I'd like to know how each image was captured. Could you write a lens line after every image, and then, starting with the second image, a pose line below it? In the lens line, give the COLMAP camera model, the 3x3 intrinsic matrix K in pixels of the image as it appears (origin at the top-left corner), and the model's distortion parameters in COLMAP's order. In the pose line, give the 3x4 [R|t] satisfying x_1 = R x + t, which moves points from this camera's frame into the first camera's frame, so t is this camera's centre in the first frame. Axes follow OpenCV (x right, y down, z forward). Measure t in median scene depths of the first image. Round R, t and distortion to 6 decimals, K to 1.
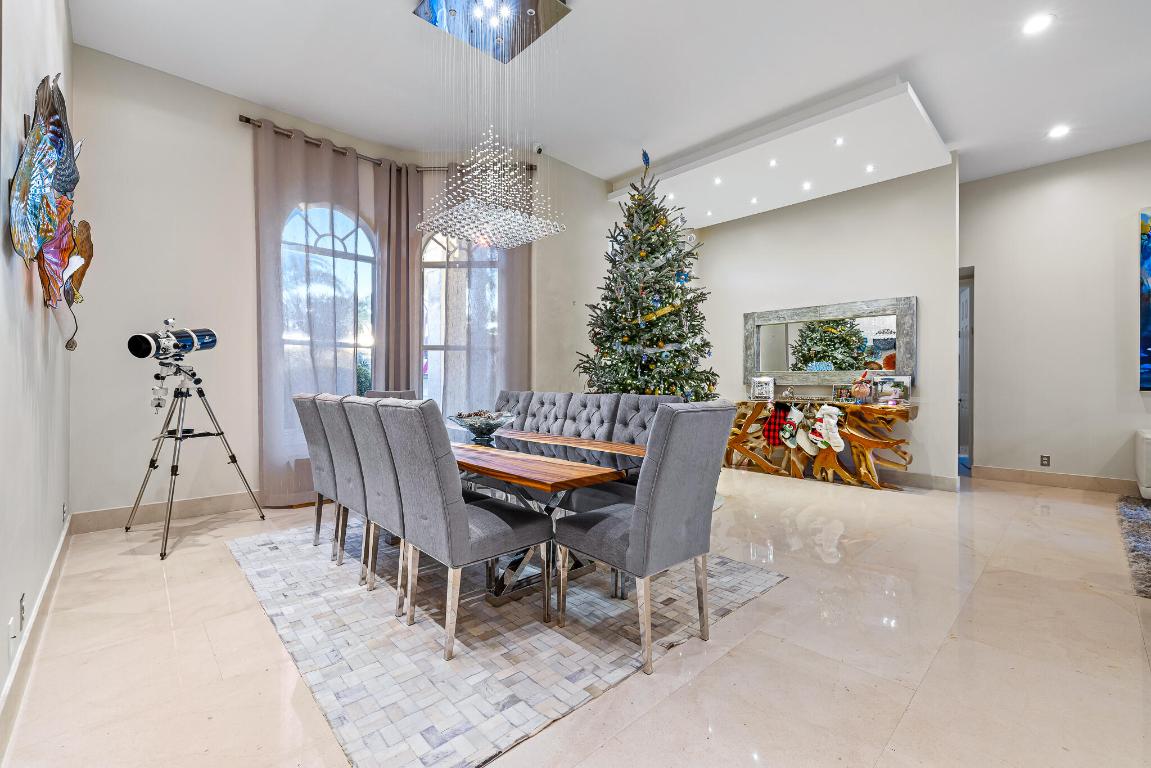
lens RADIAL K [[486.1, 0, 568.0], [0, 486.1, 386.9], [0, 0, 1]] dist [-0.004477, -0.000130]
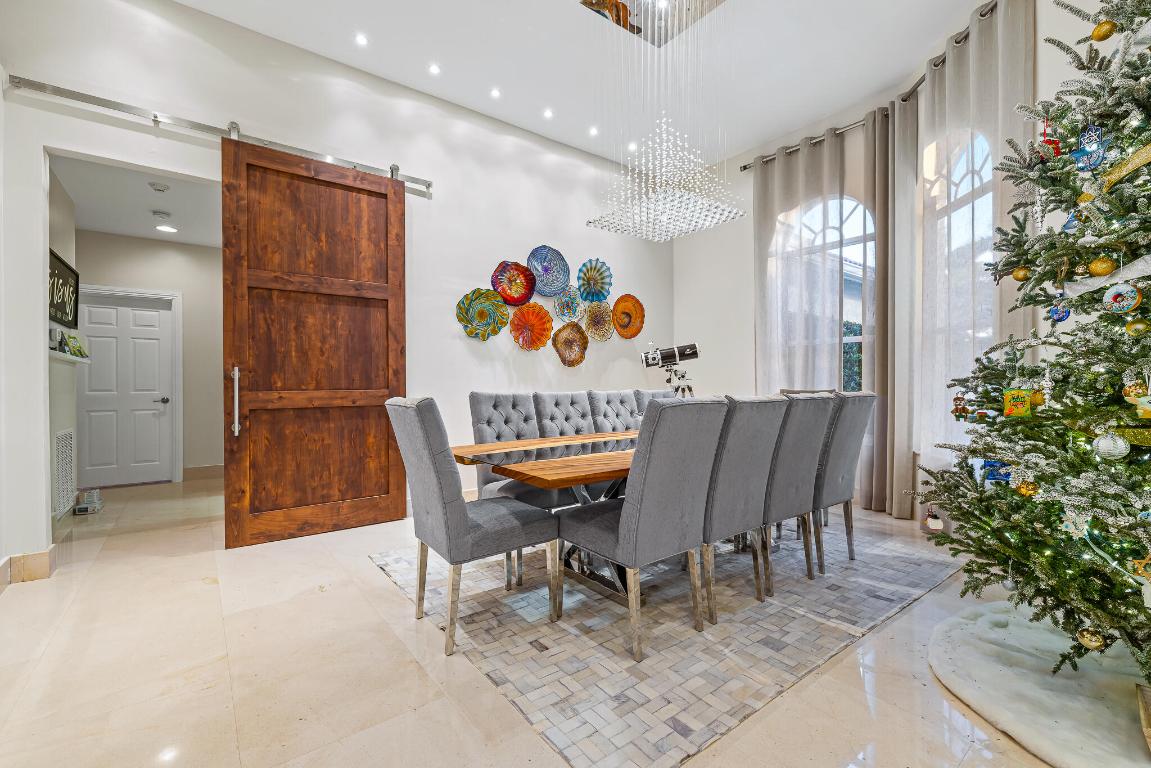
lens RADIAL K [[486.1, 0, 567.8], [0, 486.1, 384.9], [0, 0, 1]] dist [-0.004477, -0.000130]
pose [[-0.107051, -0.001107, -0.994253, 0.780168], [-0.000813, 0.999999, -0.001026, 0.001928], [0.994253, 0.000699, -0.107052, 0.873744]]
